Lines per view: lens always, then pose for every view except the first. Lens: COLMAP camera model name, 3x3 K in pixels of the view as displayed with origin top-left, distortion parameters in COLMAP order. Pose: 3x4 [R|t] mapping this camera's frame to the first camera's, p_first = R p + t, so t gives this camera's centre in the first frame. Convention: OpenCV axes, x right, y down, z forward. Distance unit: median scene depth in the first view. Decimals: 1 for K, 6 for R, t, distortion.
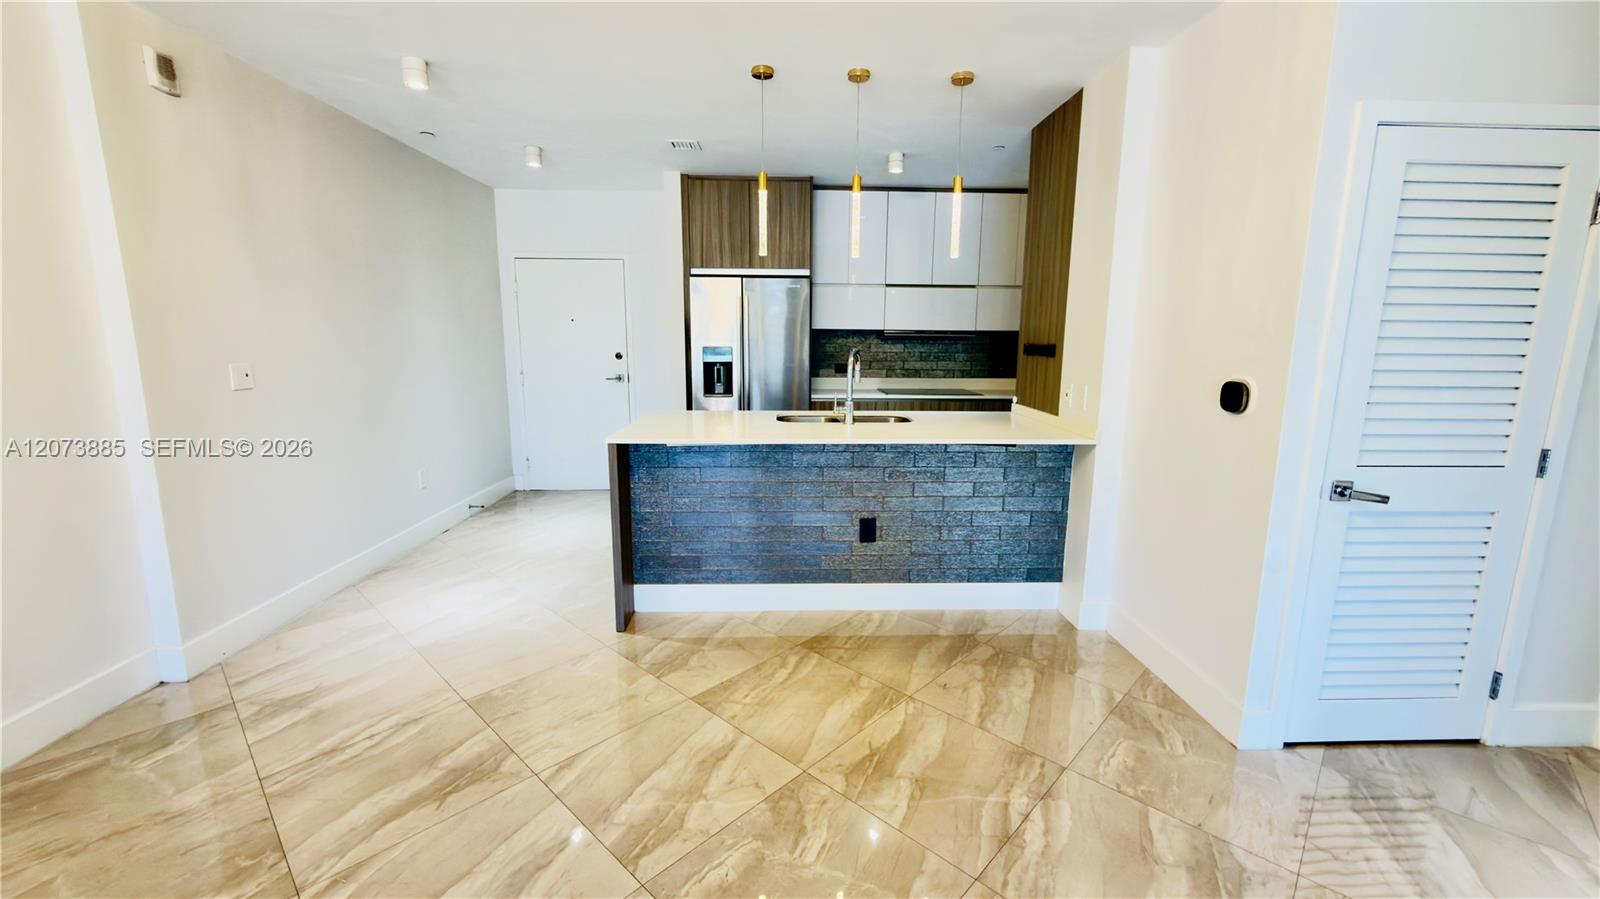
lens RADIAL K [[644.3, 0, 801.5], [0, 644.3, 449.9], [0, 0, 1]] dist [0.000326, 0.000439]
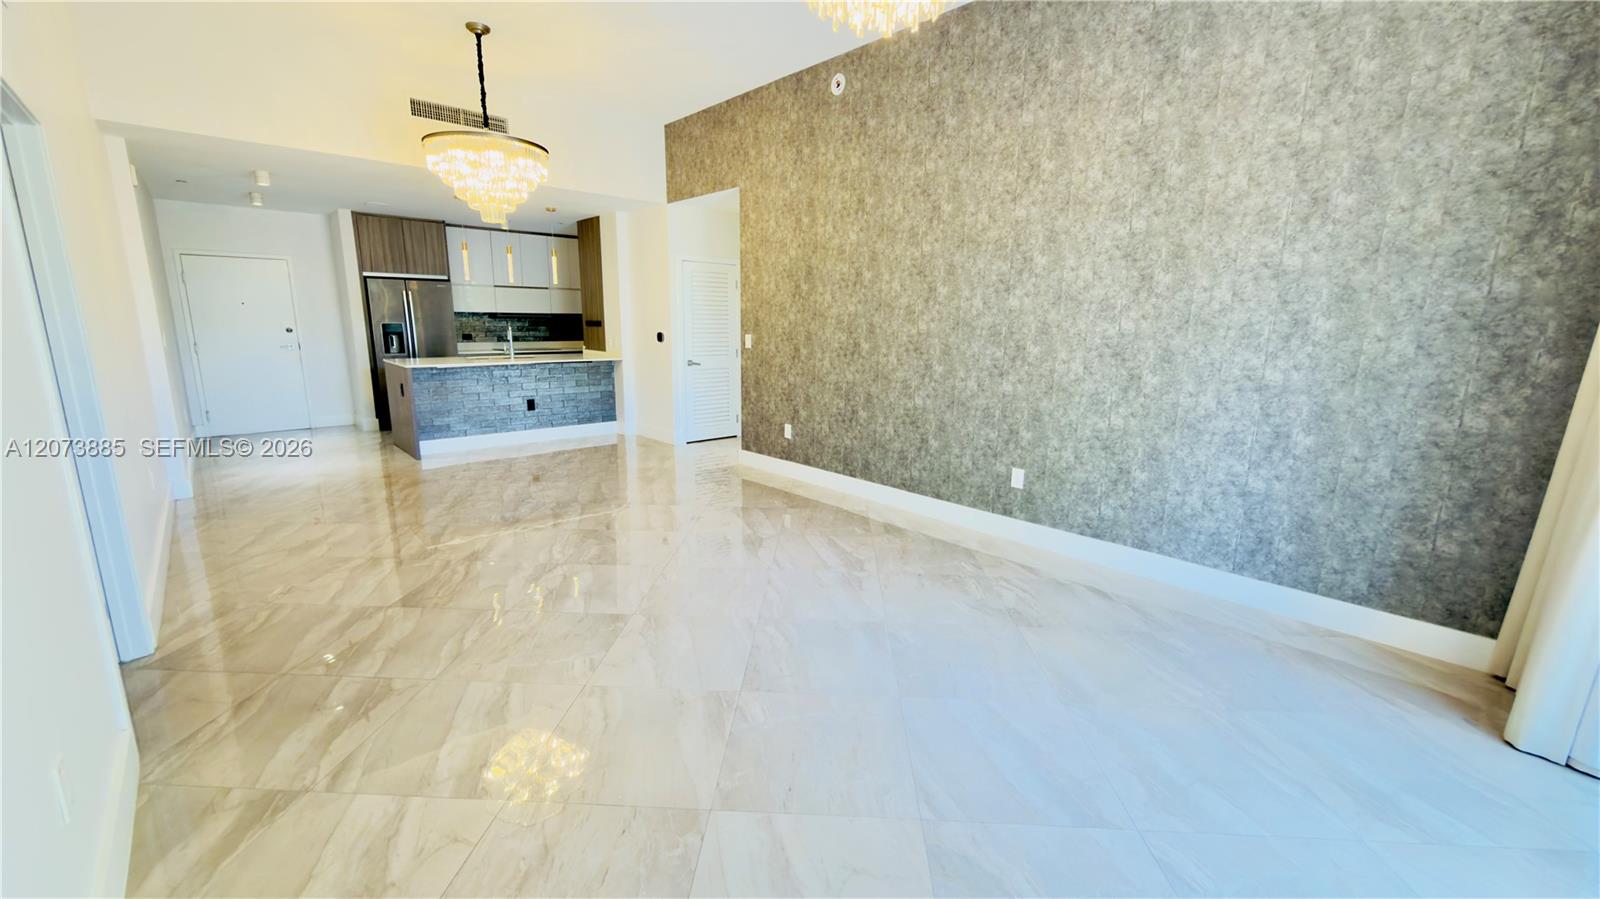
lens RADIAL K [[644.3, 0, 804.0], [0, 644.3, 445.4], [0, 0, 1]] dist [0.000326, 0.000439]
pose [[0.766390, -0.122138, 0.630657, -0.389702], [0.104577, 0.992383, 0.065108, 0.142269], [-0.633806, 0.016053, 0.773326, -0.864660]]
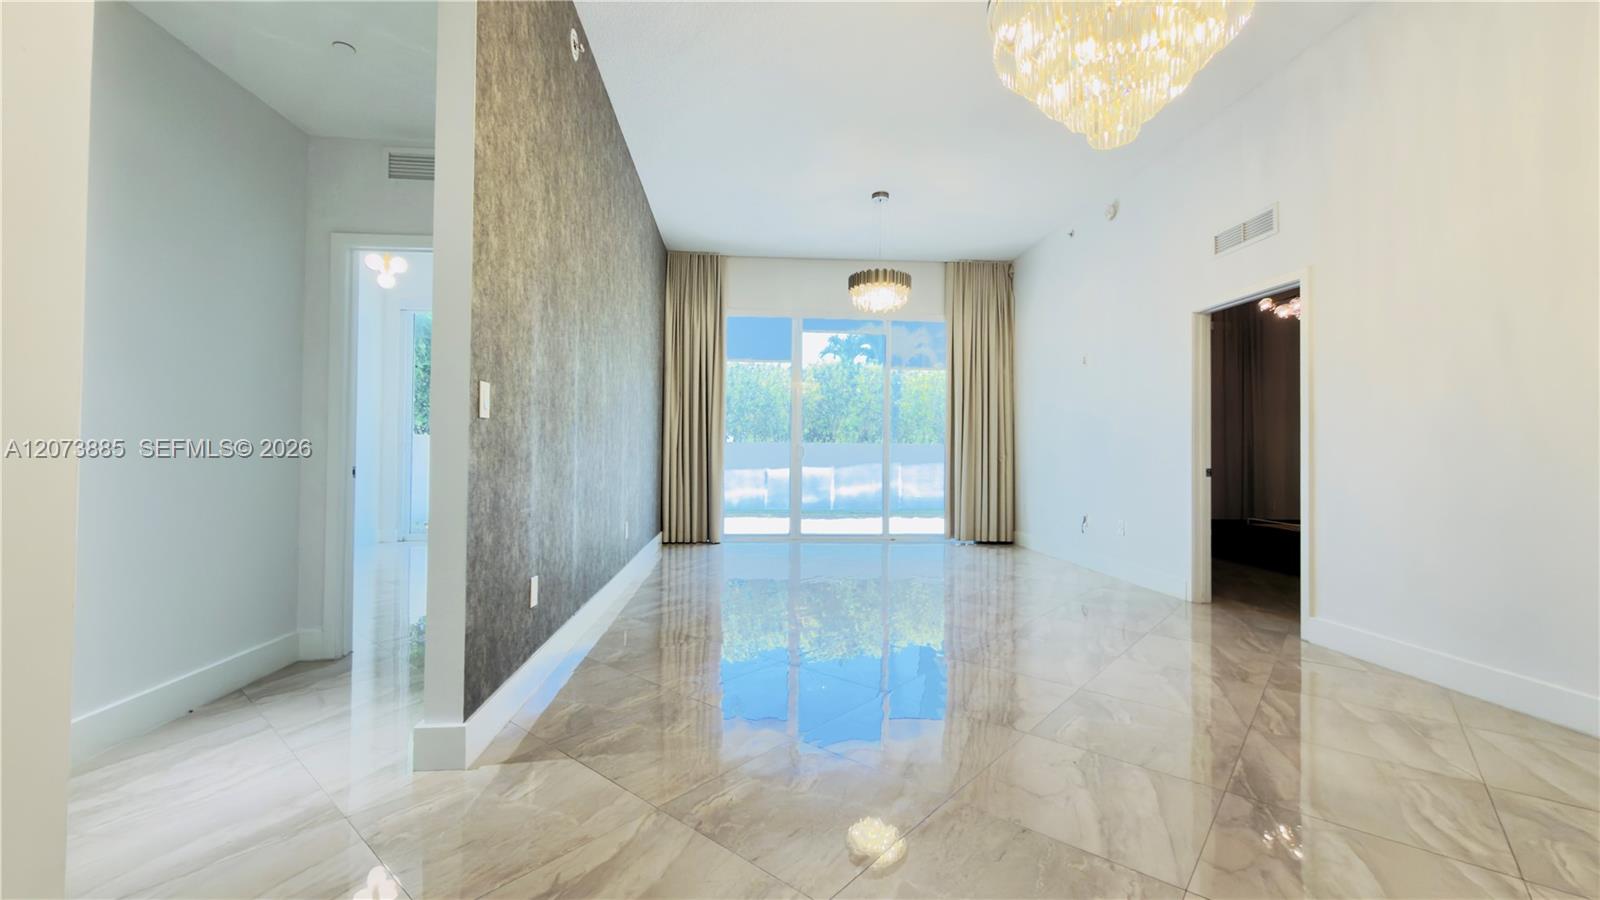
lens RADIAL K [[644.3, 0, 781.4], [0, 644.3, 444.4], [0, 0, 1]] dist [0.000326, 0.000439]
pose [[-0.999680, -0.017047, -0.018703, 0.134832], [-0.019765, 0.987498, 0.156385, -0.032954], [0.015803, 0.156705, -0.987519, 0.629069]]
